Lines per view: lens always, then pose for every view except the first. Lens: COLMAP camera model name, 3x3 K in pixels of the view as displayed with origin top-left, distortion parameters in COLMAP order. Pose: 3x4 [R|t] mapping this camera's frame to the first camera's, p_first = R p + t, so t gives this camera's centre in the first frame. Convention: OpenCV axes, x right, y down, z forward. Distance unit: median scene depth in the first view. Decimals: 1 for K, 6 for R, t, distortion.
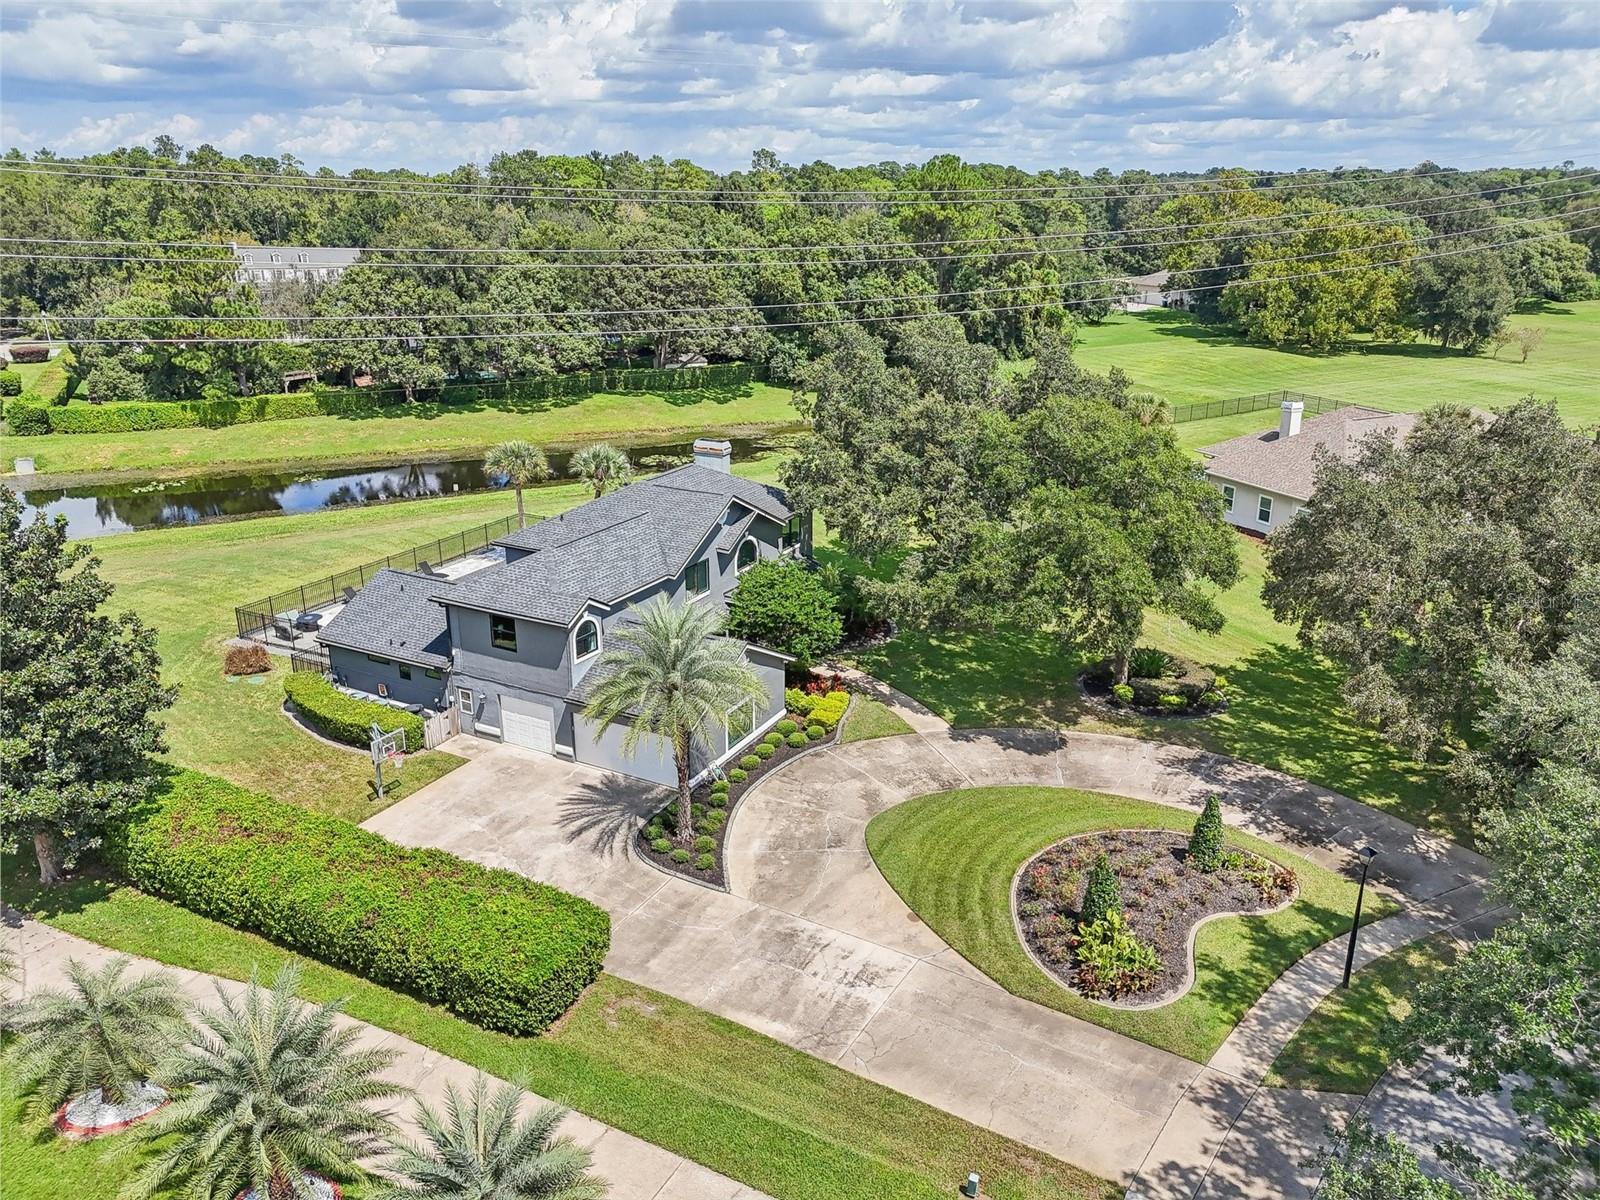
lens RADIAL K [[1242.6, 0, 800.0], [0, 1242.6, 600.0], [0, 0, 1]] dist [0.063600, -0.003272]
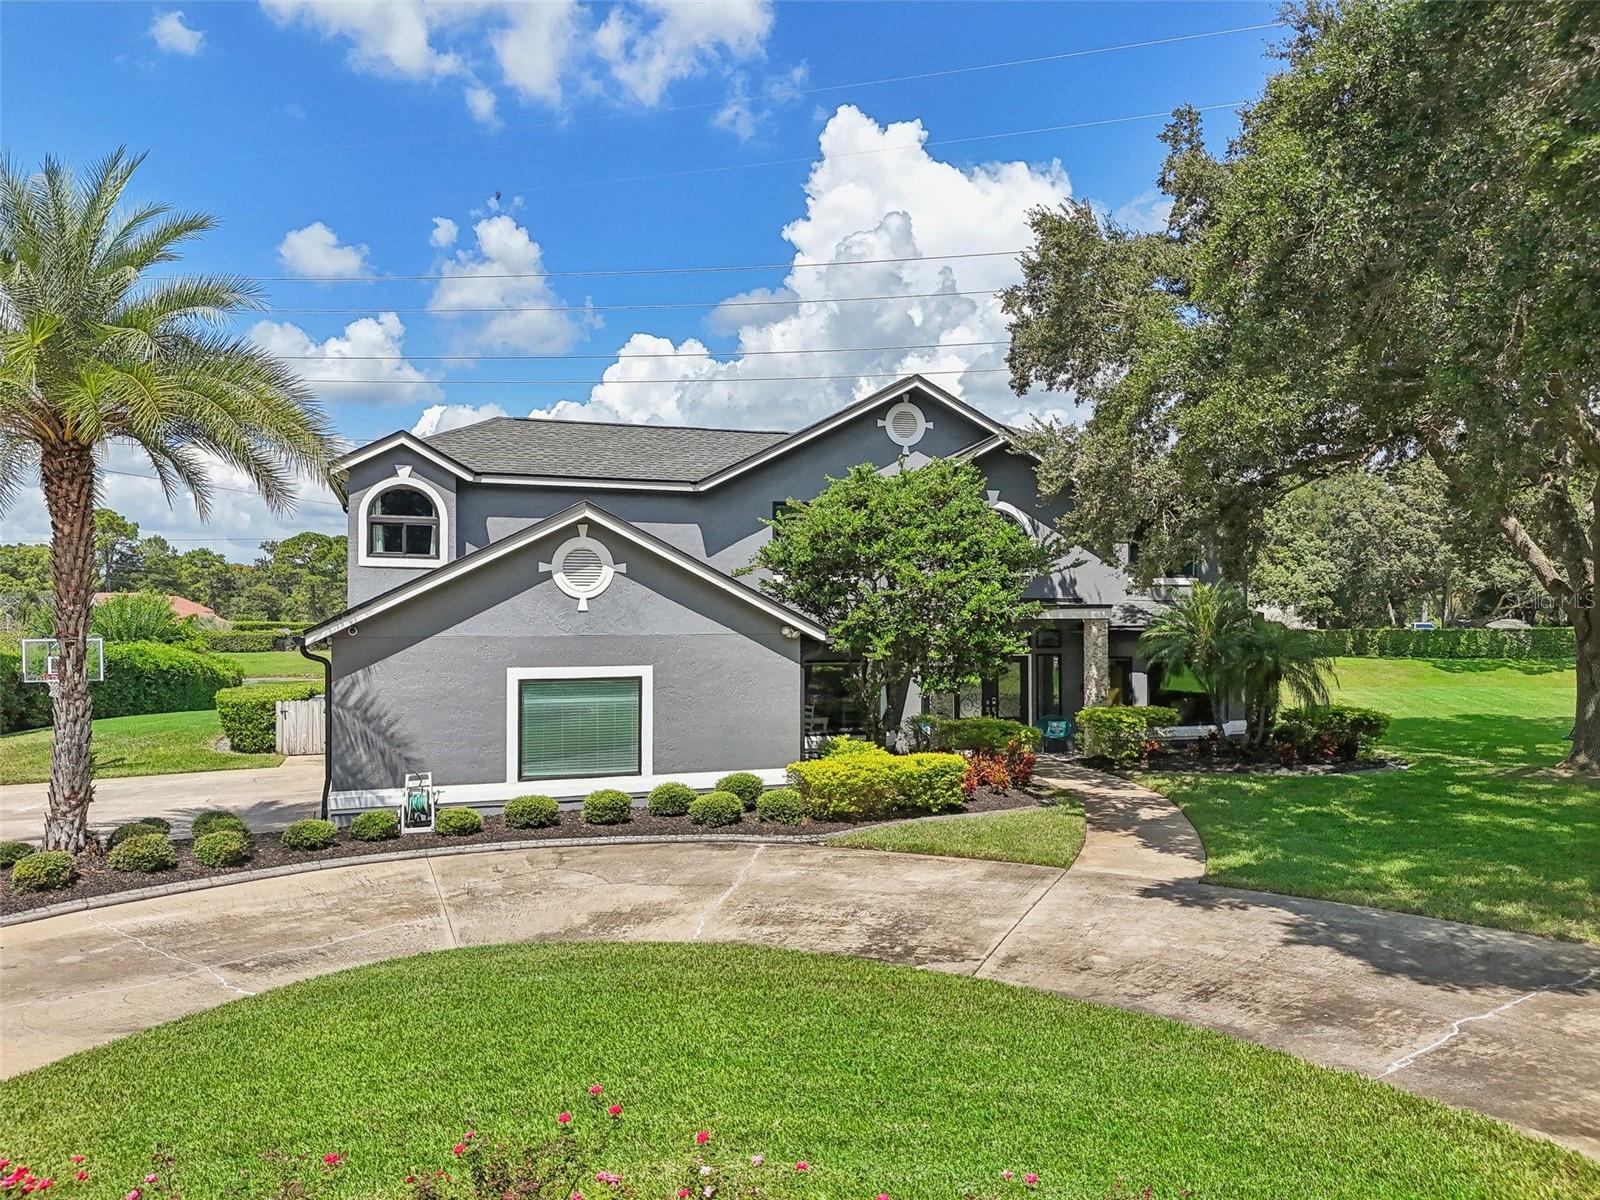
lens RADIAL K [[1242.6, 0, 800.0], [0, 1242.6, 600.0], [0, 0, 1]] dist [0.063600, -0.003272]
pose [[0.731154, -0.009566, -0.682145, 0.110357], [-0.226504, 0.939778, -0.255956, 0.059821], [0.643513, 0.341652, 0.684956, 0.310326]]
